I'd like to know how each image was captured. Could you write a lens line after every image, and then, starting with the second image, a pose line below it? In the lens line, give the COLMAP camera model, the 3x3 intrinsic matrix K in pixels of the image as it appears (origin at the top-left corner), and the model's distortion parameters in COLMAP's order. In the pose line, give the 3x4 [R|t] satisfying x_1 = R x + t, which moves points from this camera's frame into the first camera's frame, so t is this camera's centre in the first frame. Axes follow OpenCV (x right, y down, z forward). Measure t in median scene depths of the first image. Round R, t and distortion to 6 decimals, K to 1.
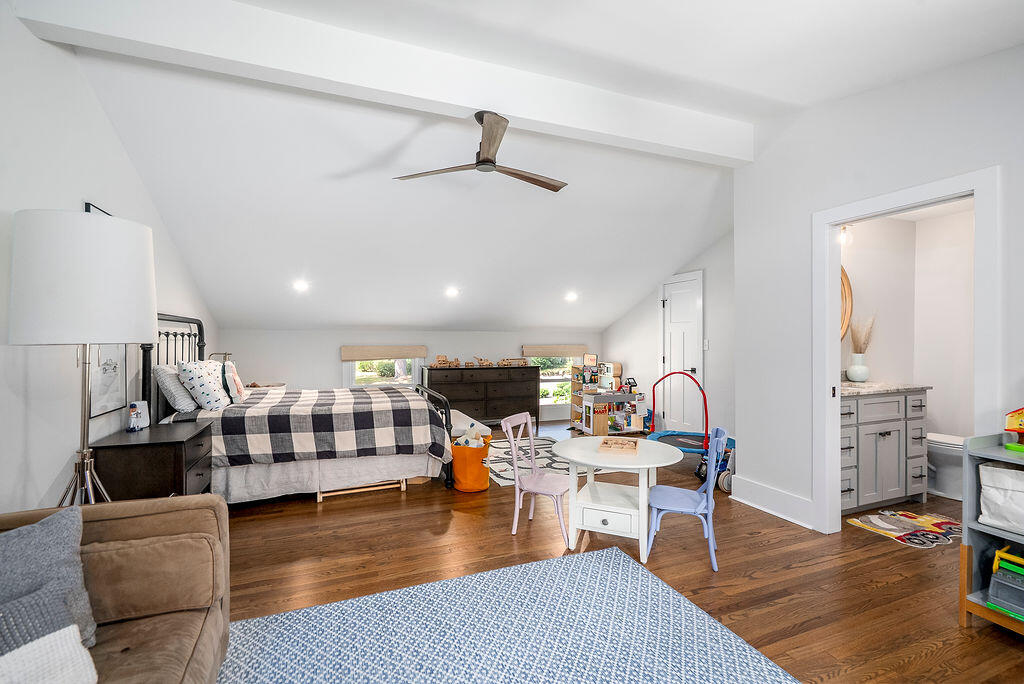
lens RADIAL K [[471.0, 0, 516.5], [0, 471.0, 340.9], [0, 0, 1]] dist [0.004975, 0.000146]
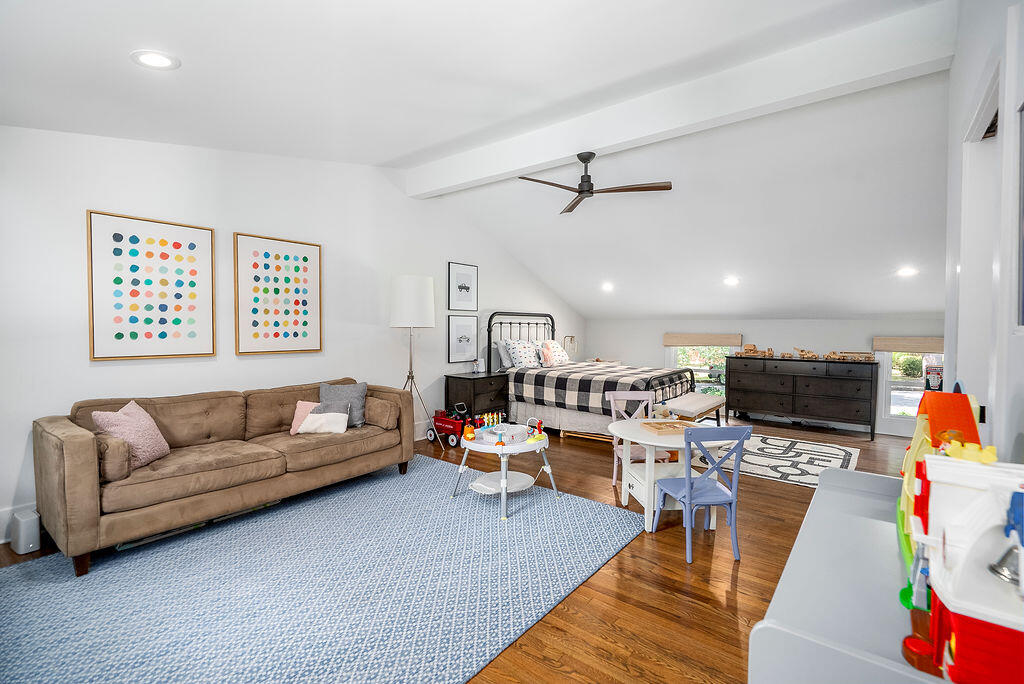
lens RADIAL K [[471.0, 0, 517.8], [0, 471.0, 338.9], [0, 0, 1]] dist [0.004975, 0.000146]
pose [[0.491206, 0.024597, -0.870696, 0.680185], [-0.008211, 0.999688, 0.023609, 0.000643], [0.871005, -0.004448, 0.491254, 0.134288]]
